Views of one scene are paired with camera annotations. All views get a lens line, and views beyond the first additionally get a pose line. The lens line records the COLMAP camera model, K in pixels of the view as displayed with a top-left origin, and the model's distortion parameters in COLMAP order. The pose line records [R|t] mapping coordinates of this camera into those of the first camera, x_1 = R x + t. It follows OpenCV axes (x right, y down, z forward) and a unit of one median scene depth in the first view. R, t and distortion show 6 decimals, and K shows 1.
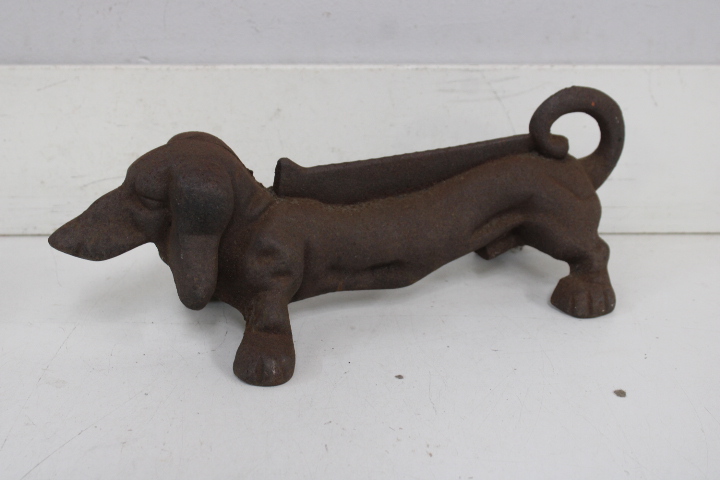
lens RADIAL K [[1080.2, 0, 355.9], [0, 1080.2, 267.9], [0, 0, 1]] dist [-0.008811, 0.000000]
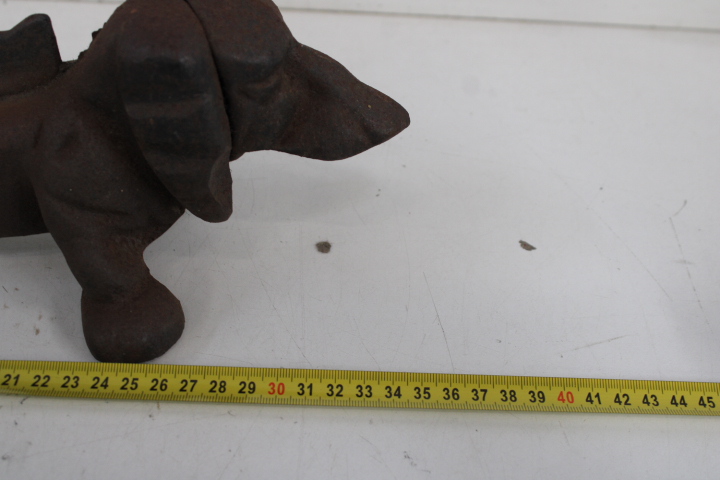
lens RADIAL K [[1025.0, 0, 365.0], [0, 1025.0, 247.3], [0, 0, 1]] dist [-0.031826, 0.000000]
pose [[0.963137, -0.127845, 0.236692, 0.000172], [0.060025, 0.959806, 0.274171, -0.116568], [-0.262230, -0.249856, 0.932098, 0.345318]]
